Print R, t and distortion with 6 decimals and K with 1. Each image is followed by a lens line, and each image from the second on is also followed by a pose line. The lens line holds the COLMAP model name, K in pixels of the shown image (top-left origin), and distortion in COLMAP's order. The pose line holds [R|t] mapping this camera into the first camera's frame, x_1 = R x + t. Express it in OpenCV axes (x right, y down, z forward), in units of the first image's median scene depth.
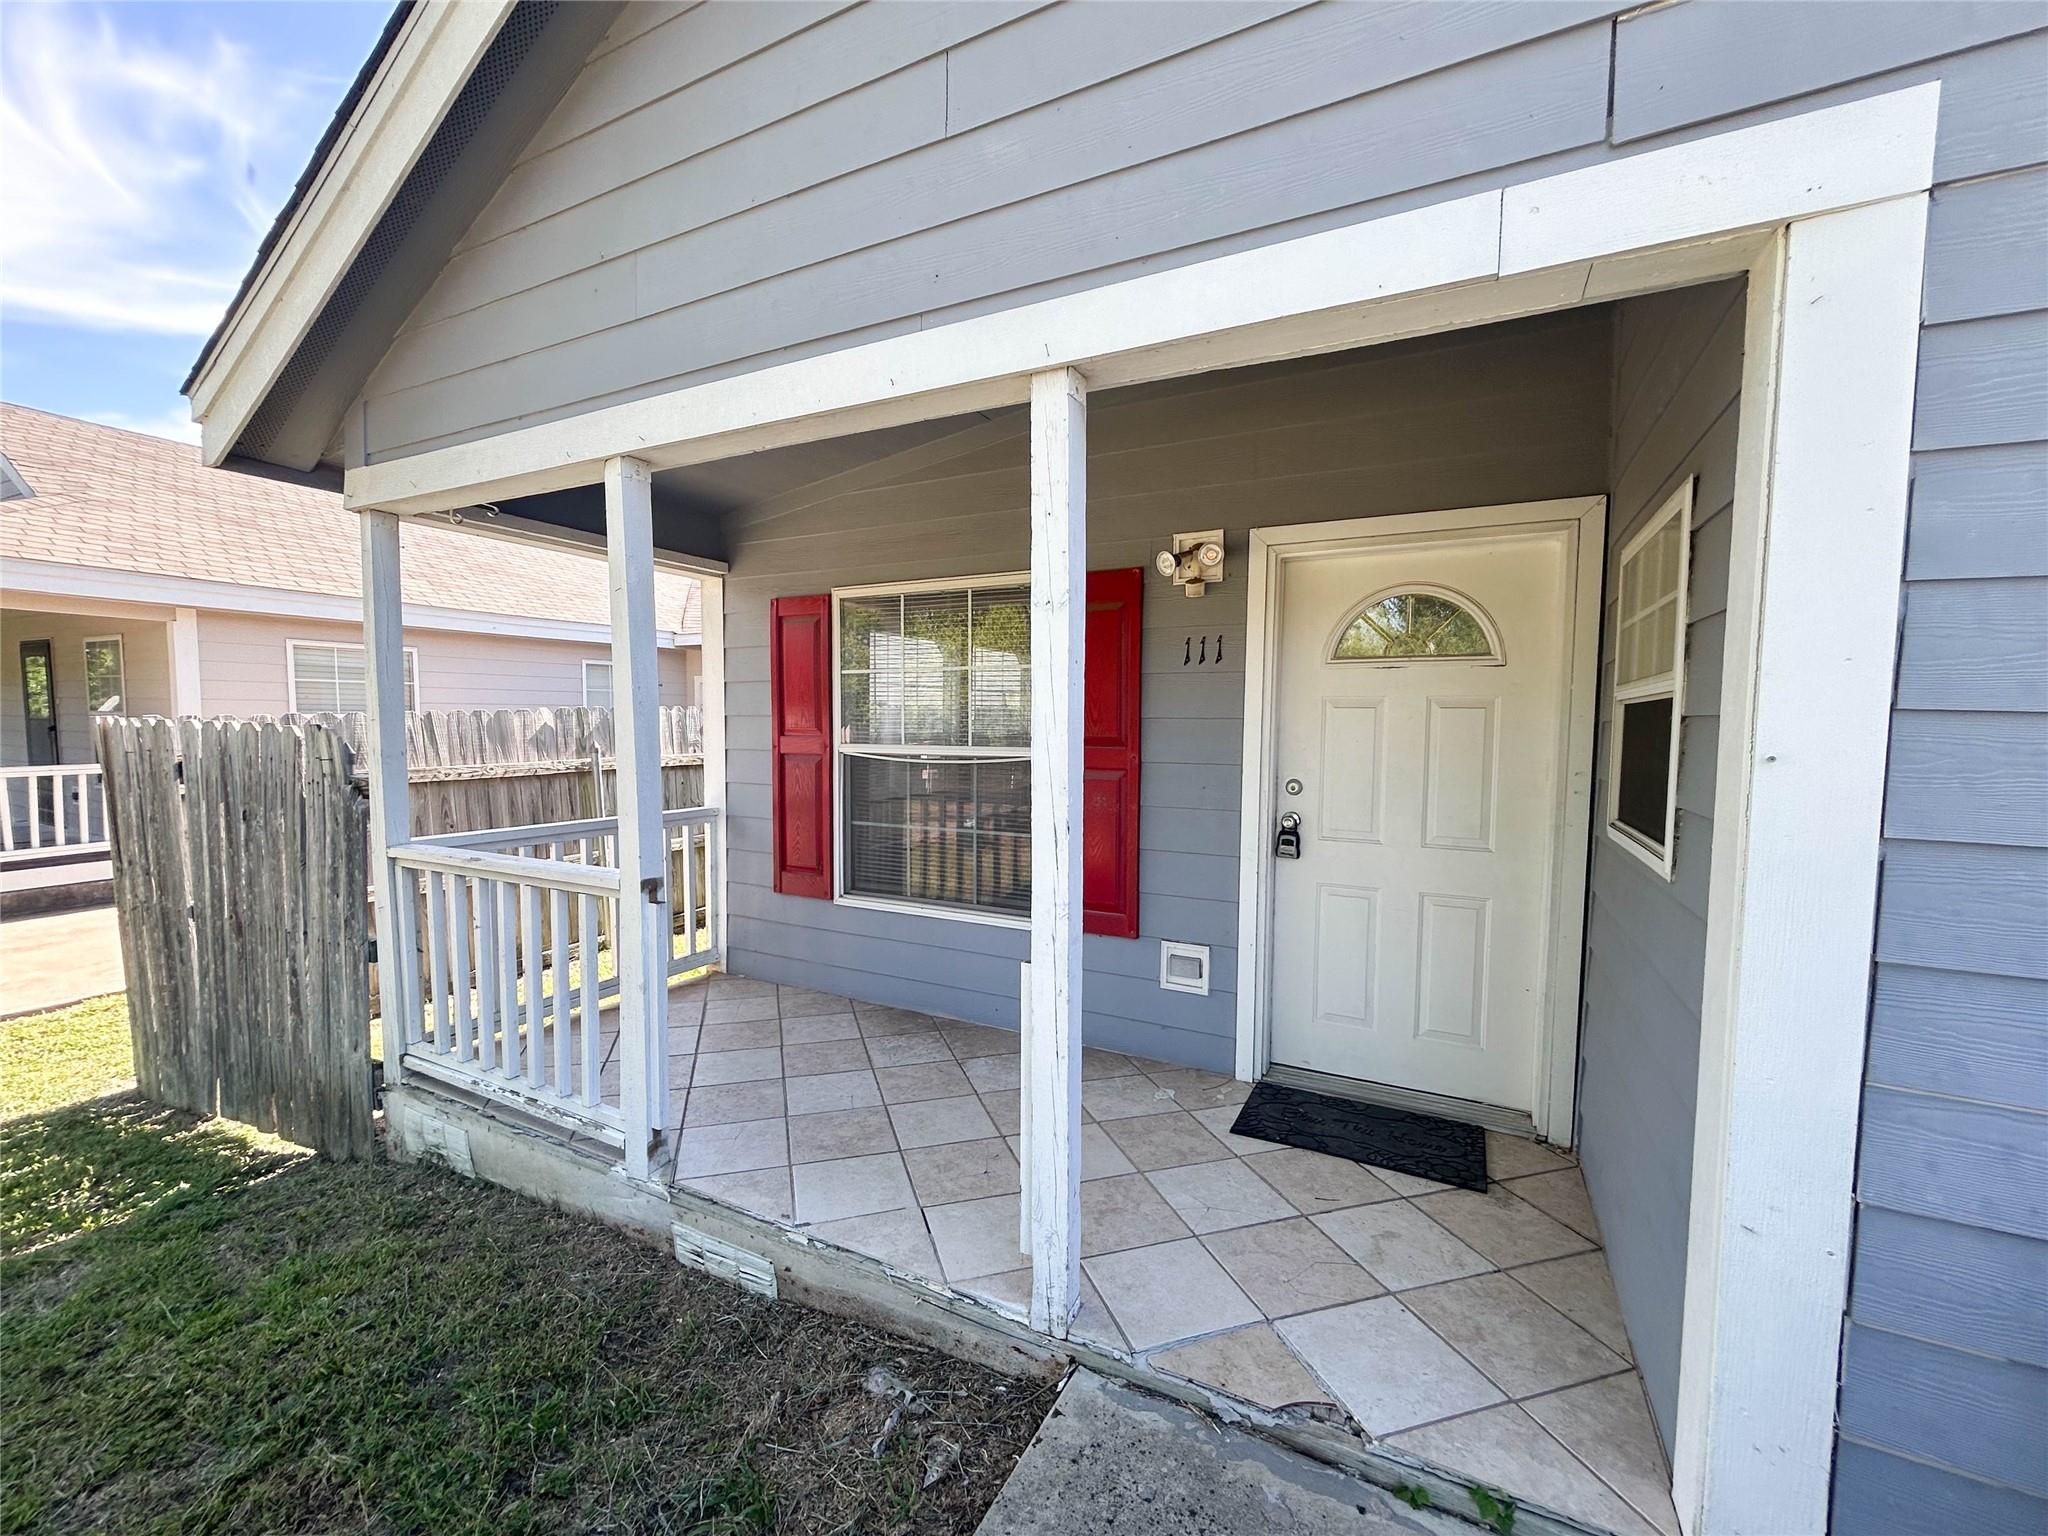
lens RADIAL K [[837.1, 0, 1022.0], [0, 837.1, 771.1], [0, 0, 1]] dist [-0.001218, -0.000291]
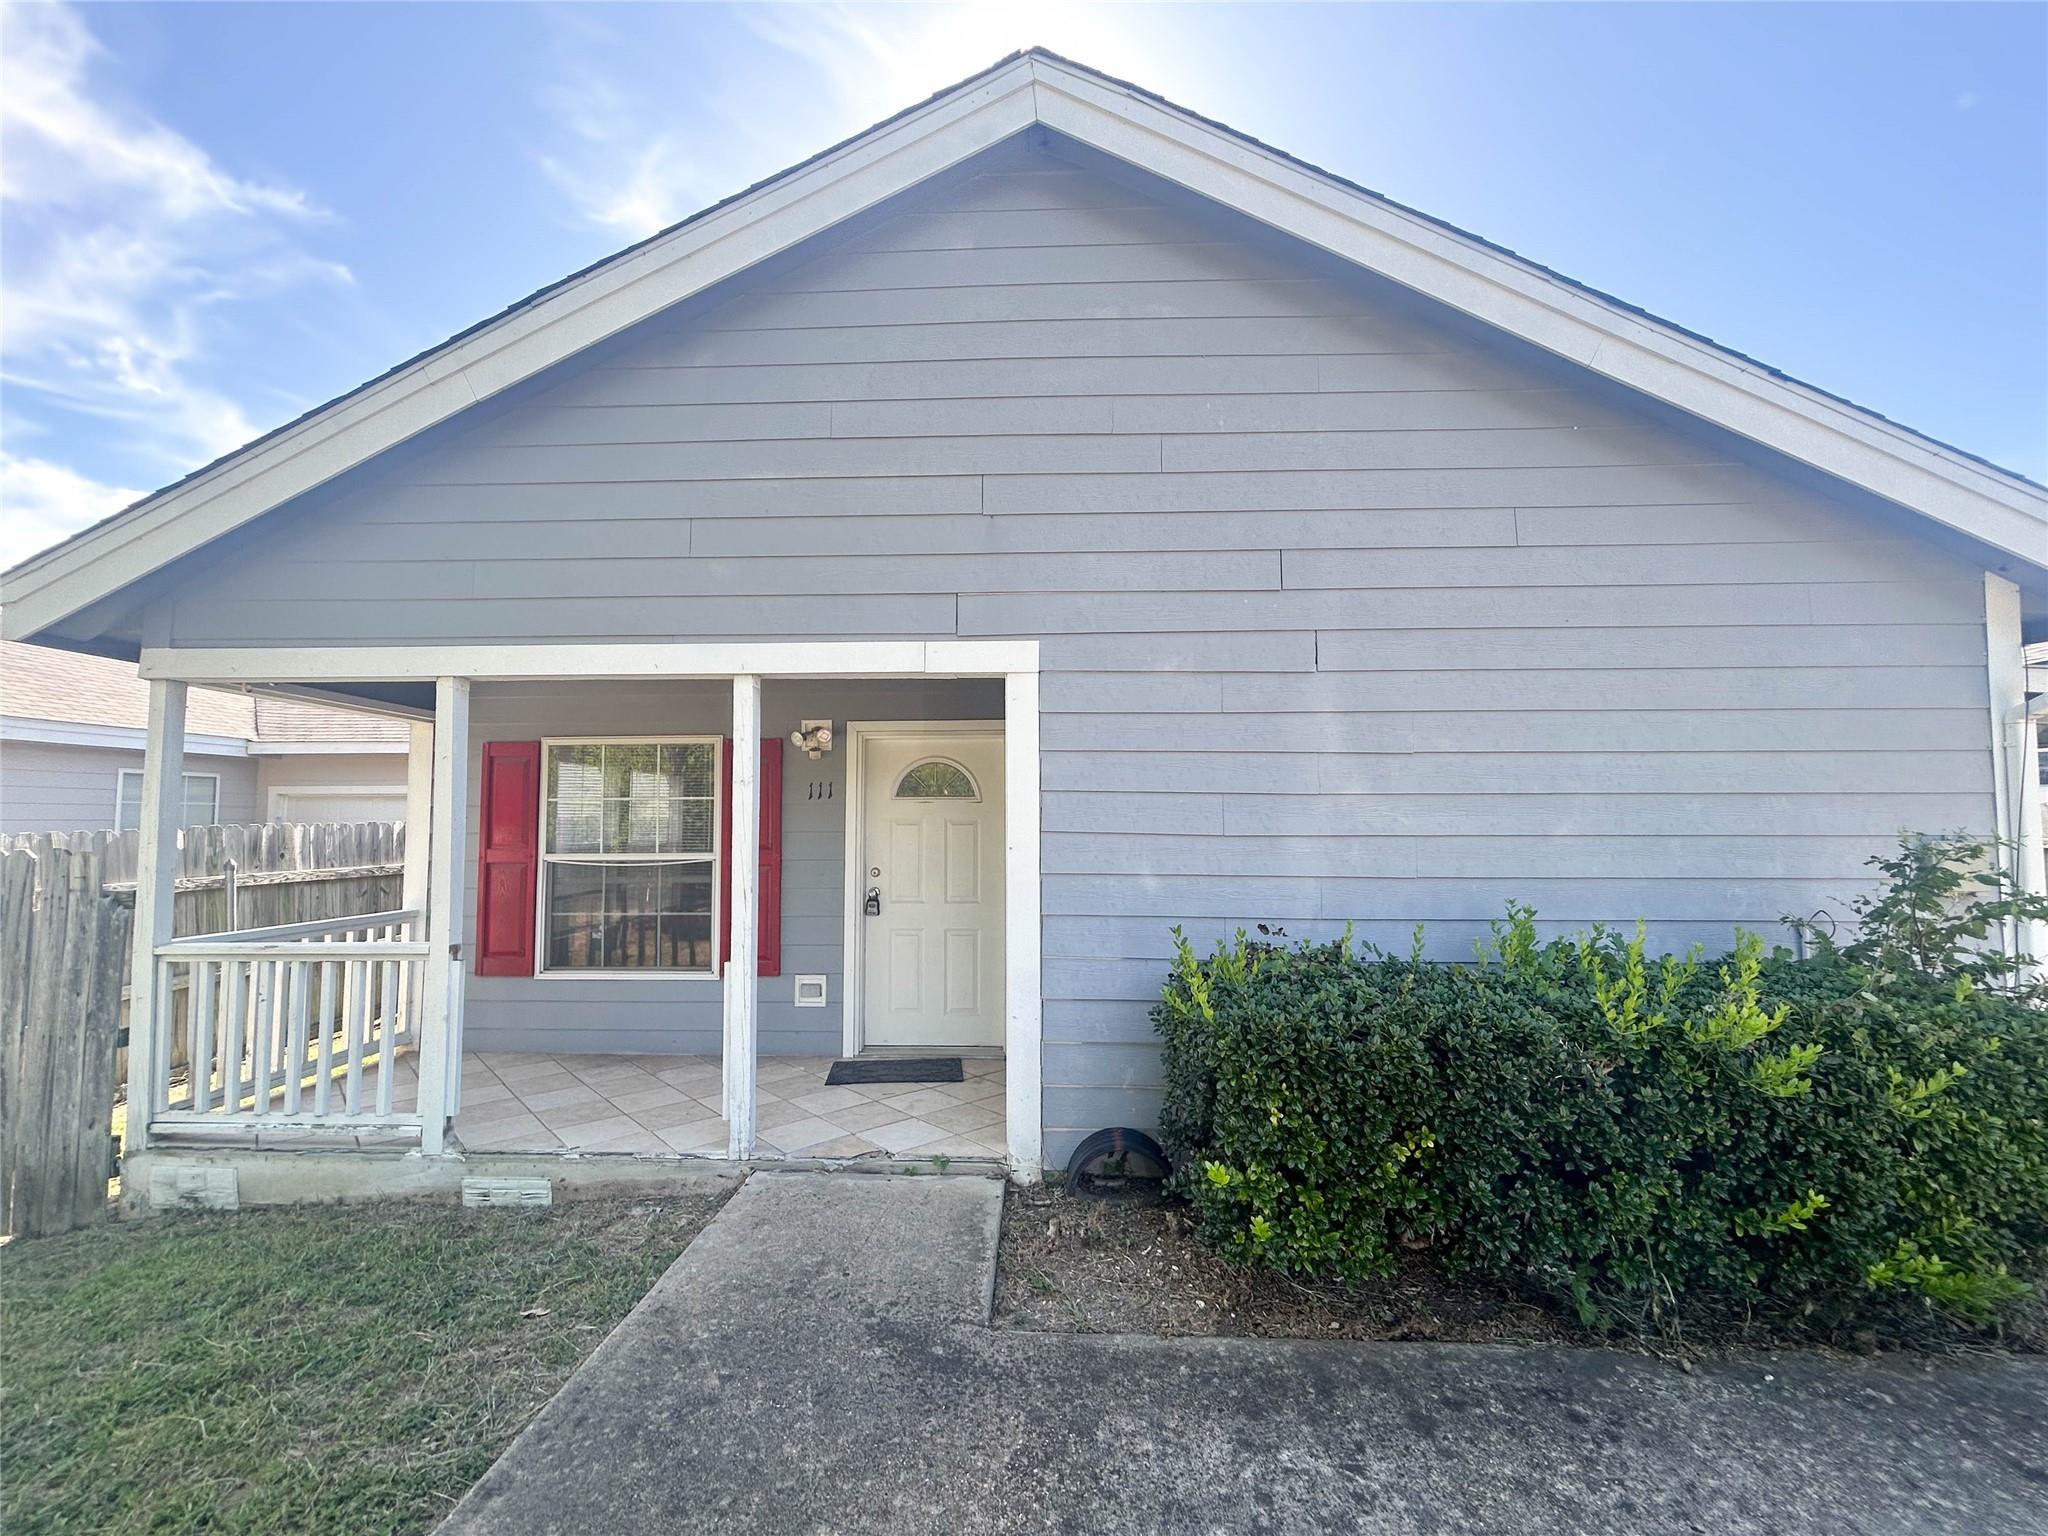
lens RADIAL K [[837.1, 0, 1022.0], [0, 837.1, 771.1], [0, 0, 1]] dist [-0.001218, -0.000291]
pose [[0.905325, 0.016293, 0.424407, -0.126296], [0.036506, 0.992581, -0.115977, 0.023310], [-0.423147, 0.120490, 0.898014, -0.663379]]
